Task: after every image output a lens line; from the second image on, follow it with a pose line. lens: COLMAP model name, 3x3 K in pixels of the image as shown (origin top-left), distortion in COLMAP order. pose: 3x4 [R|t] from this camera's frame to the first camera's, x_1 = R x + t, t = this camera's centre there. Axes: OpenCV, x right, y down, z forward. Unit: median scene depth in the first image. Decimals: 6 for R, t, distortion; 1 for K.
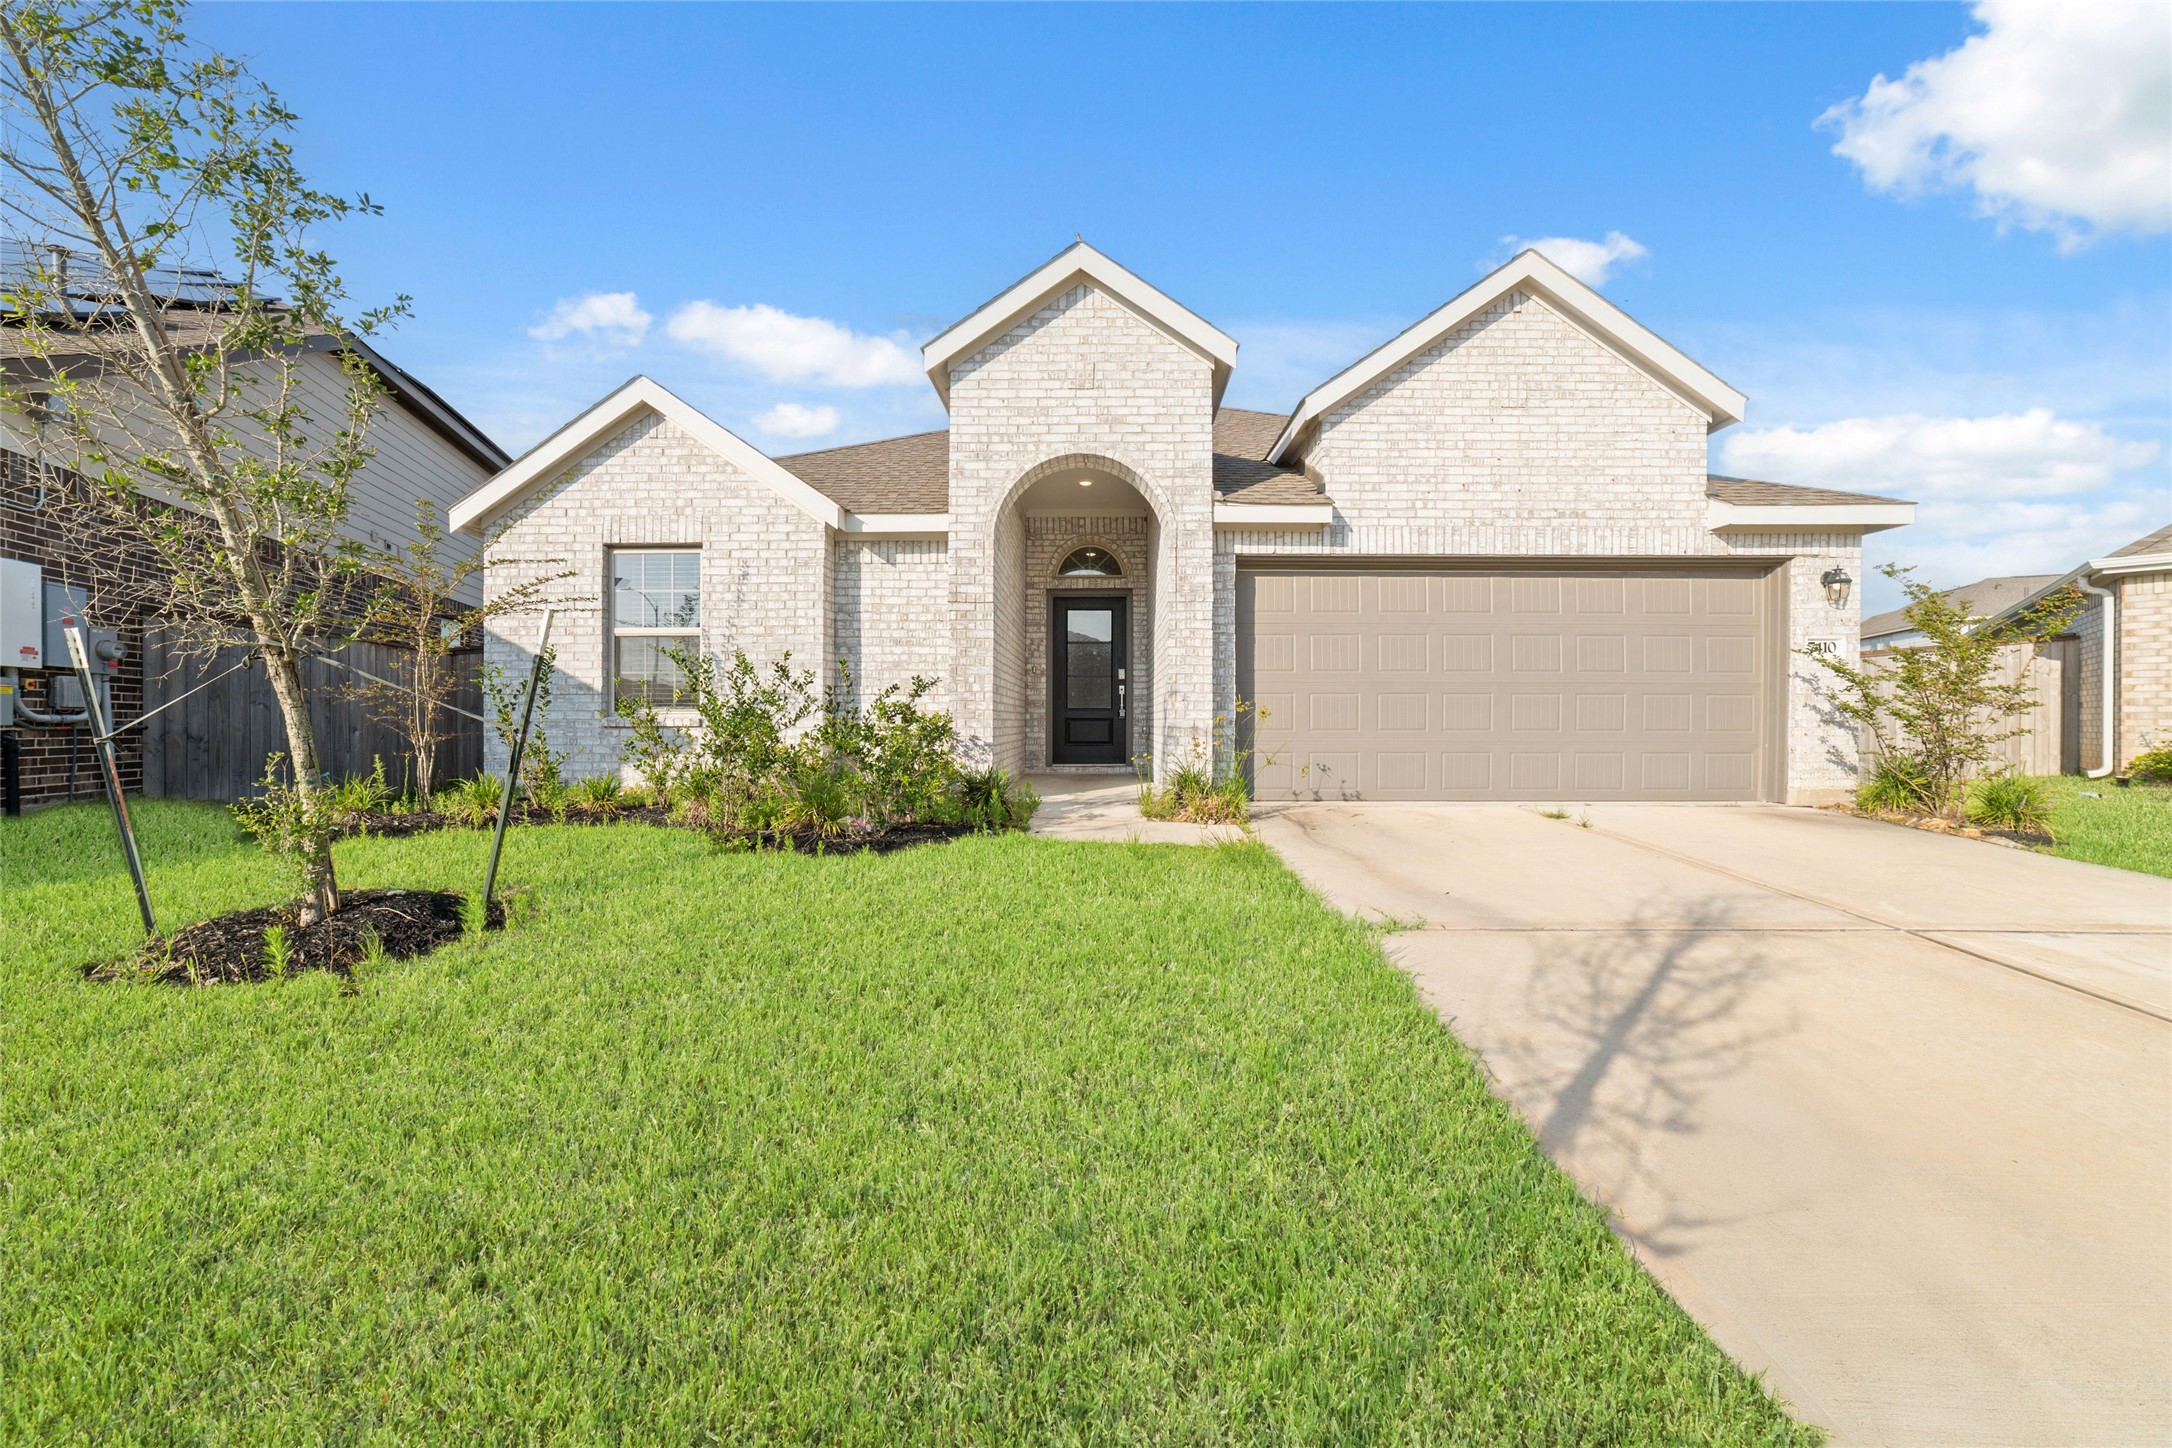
lens RADIAL K [[828.1, 0, 1086.0], [0, 828.1, 724.0], [0, 0, 1]] dist [-0.016156, 0.007846]
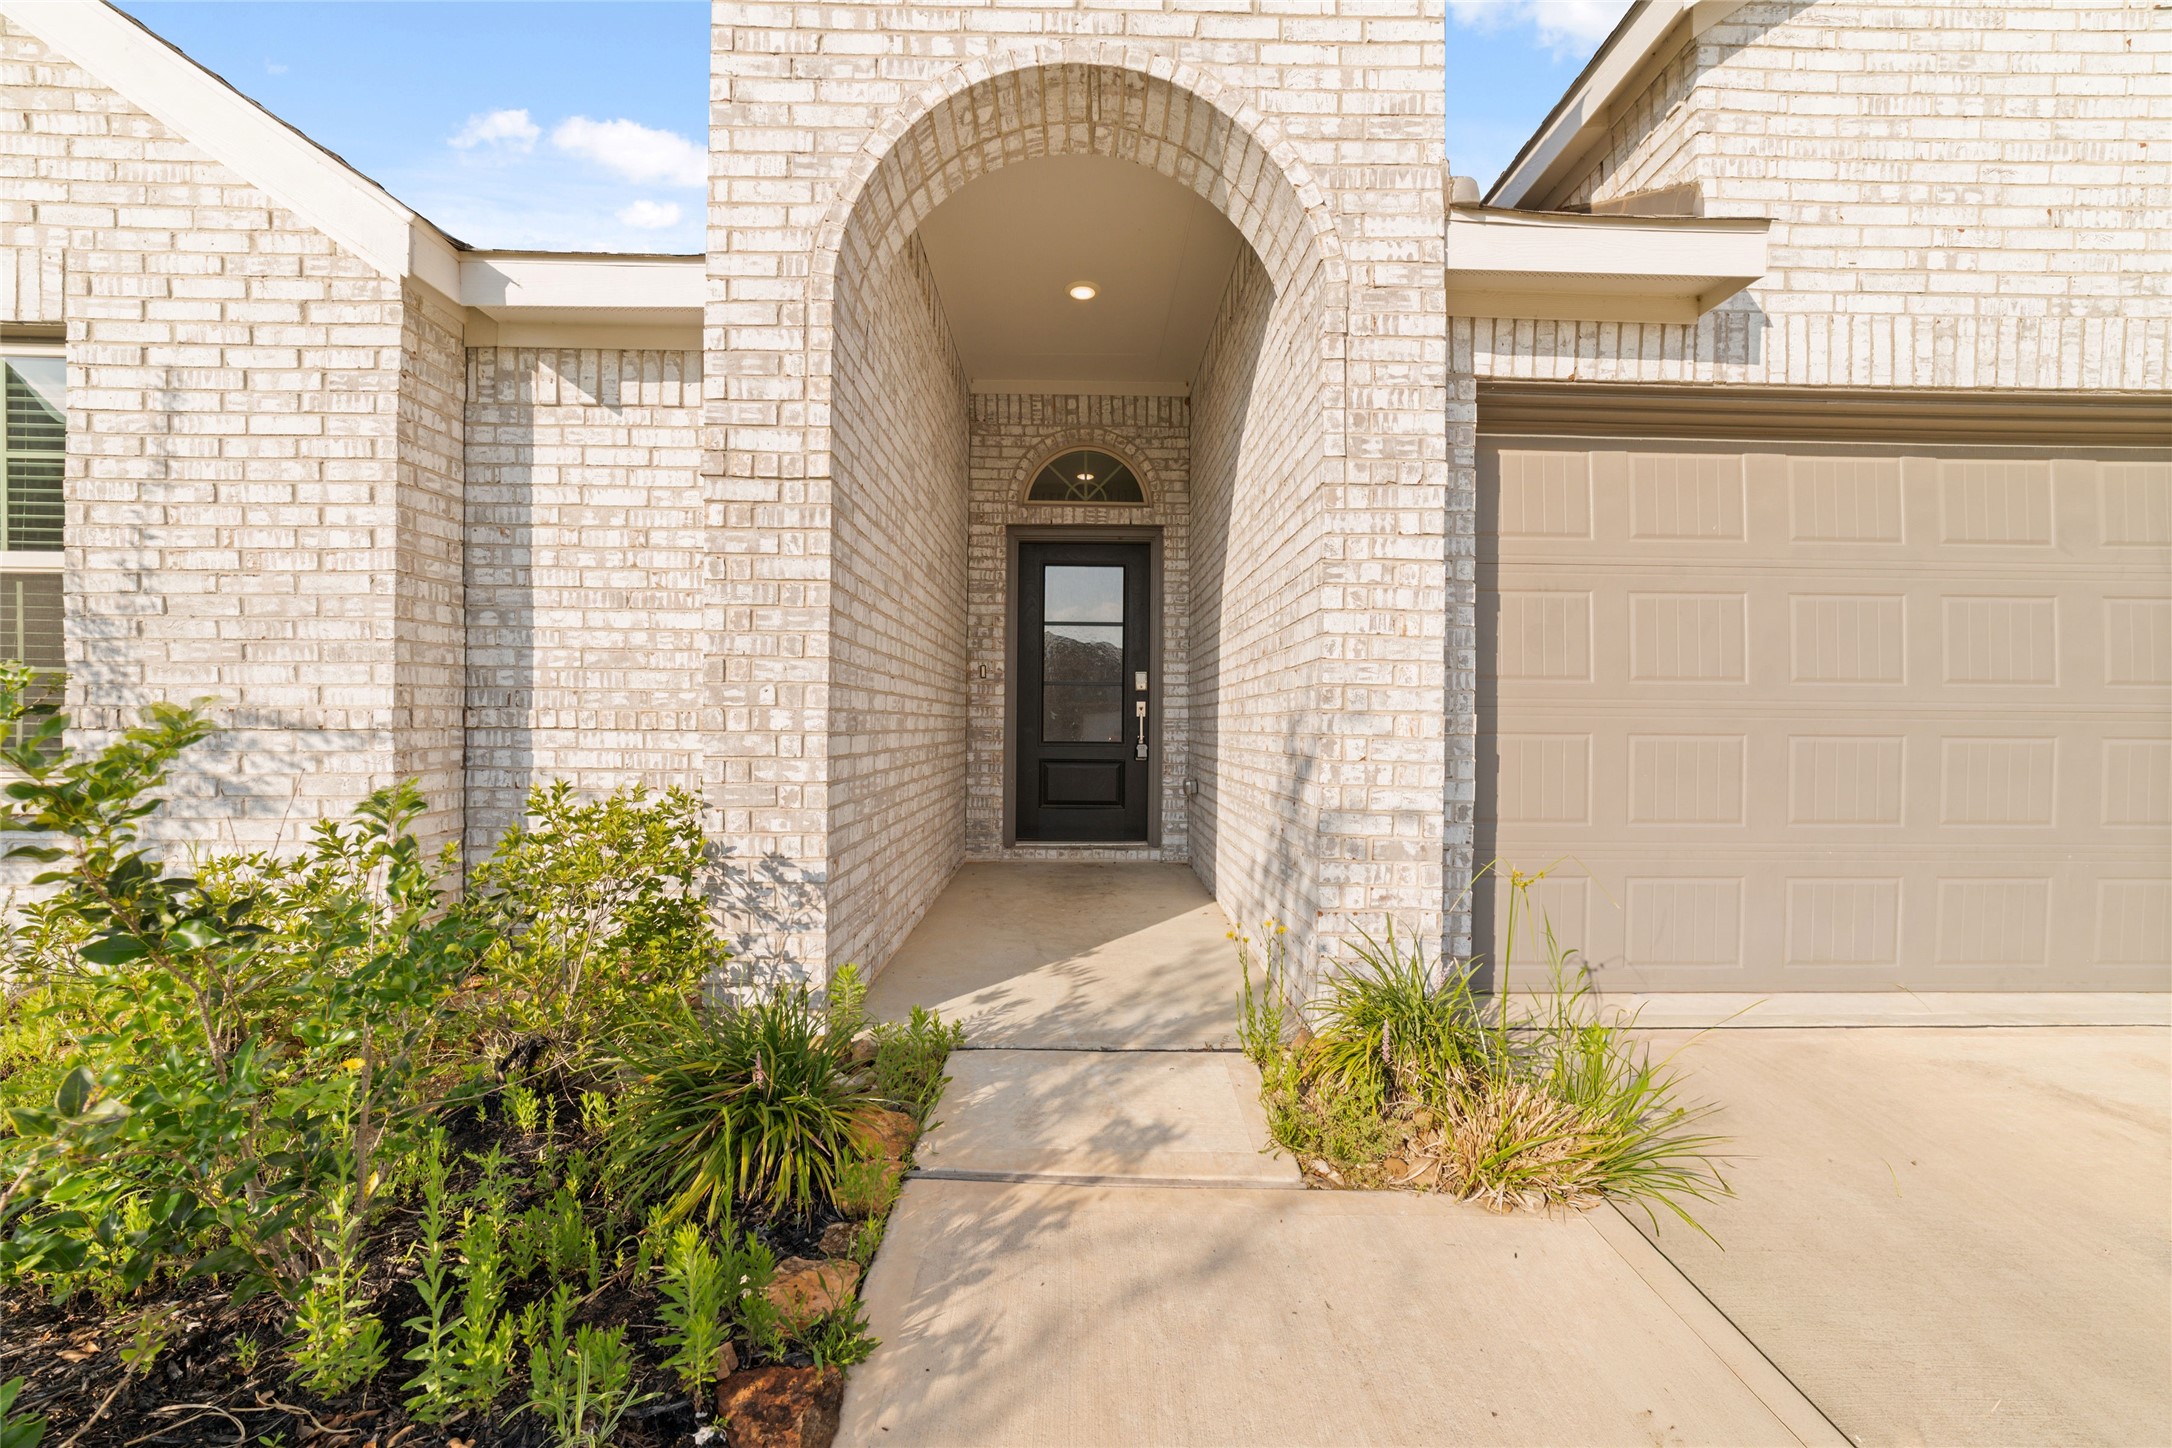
lens RADIAL K [[844.0, 0, 1086.0], [0, 844.0, 724.0], [0, 0, 1]] dist [-0.018439, 0.007634]
pose [[0.999678, 0.007105, 0.024355, -0.010734], [-0.006965, 0.999959, -0.005831, -0.039170], [-0.024396, 0.005659, 0.999686, 0.612404]]
